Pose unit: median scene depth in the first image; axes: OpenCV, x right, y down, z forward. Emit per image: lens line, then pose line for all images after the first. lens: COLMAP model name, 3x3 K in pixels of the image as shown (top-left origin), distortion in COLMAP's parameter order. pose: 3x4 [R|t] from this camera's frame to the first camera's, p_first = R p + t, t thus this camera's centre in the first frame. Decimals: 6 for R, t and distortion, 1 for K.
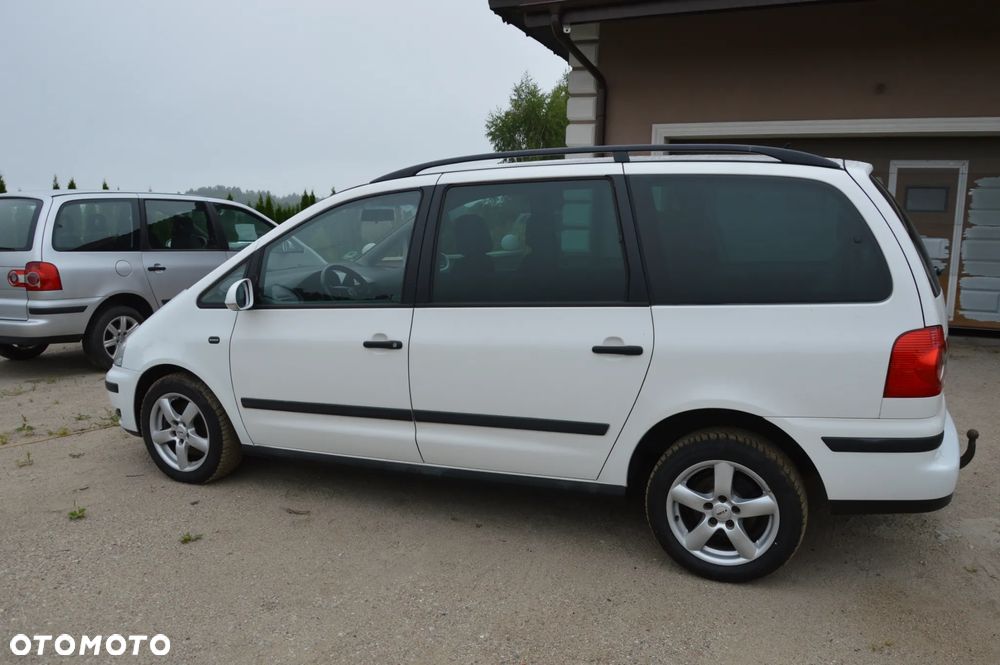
lens RADIAL K [[783.2, 0, 500.3], [0, 783.2, 337.5], [0, 0, 1]] dist [-0.042527, 0.014288]
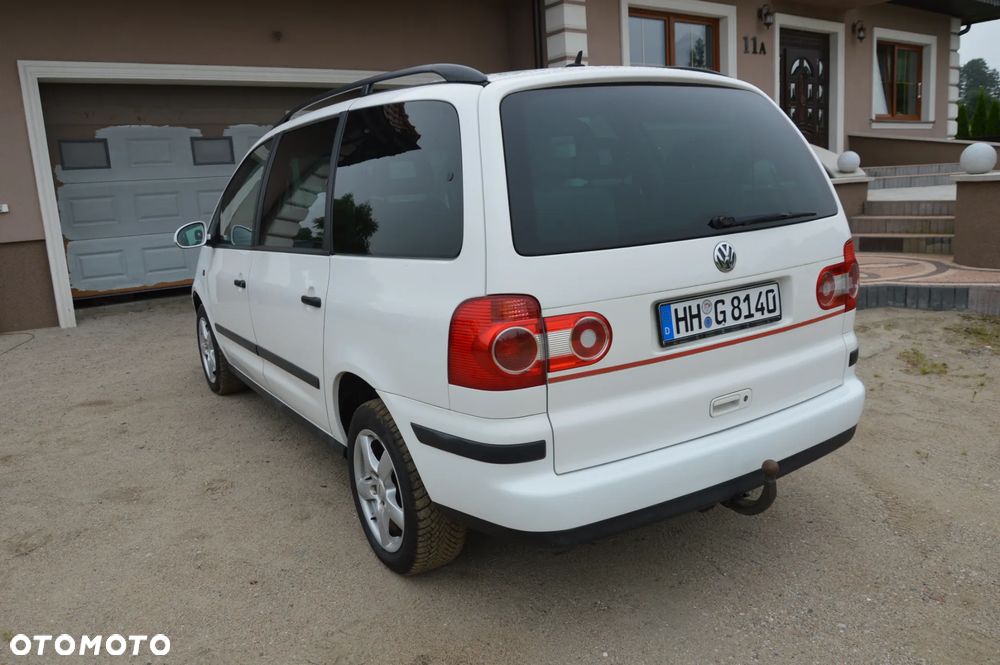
lens RADIAL K [[787.0, 0, 504.6], [0, 787.0, 337.9], [0, 0, 1]] dist [-0.041108, 0.012044]
pose [[0.821706, 0.096264, -0.561723, 0.849315], [-0.056668, 0.994548, 0.087543, -0.034453], [0.567087, -0.040103, 0.822681, 0.338365]]
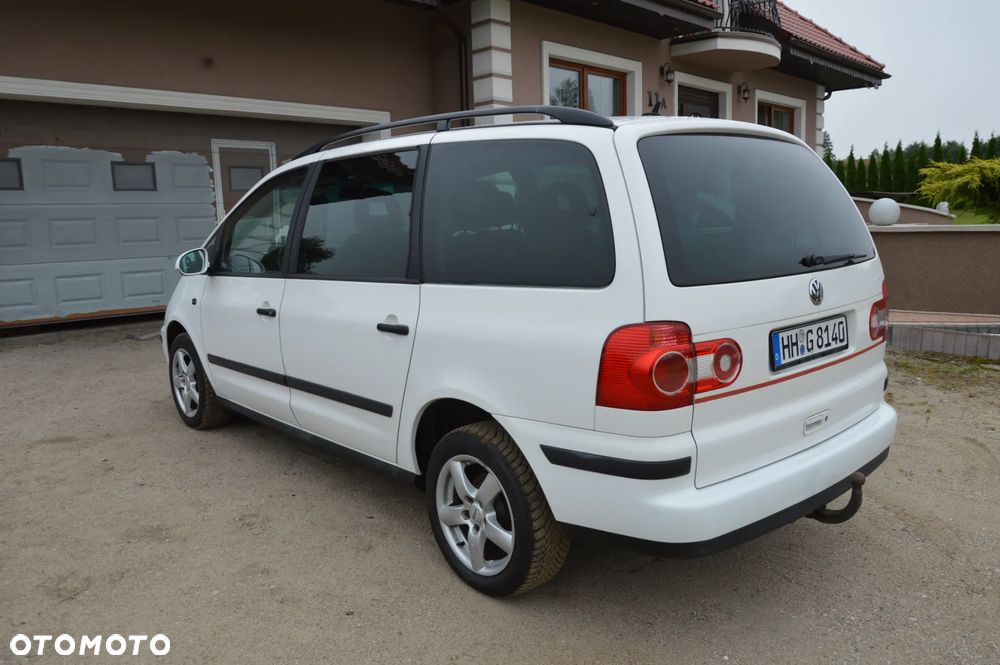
lens RADIAL K [[787.0, 0, 504.6], [0, 787.0, 337.9], [0, 0, 1]] dist [-0.041108, 0.012044]
pose [[0.906193, 0.075435, -0.416081, 0.649630], [-0.070422, 0.997141, 0.027407, -0.008360], [0.416958, 0.004466, 0.908915, 0.179856]]
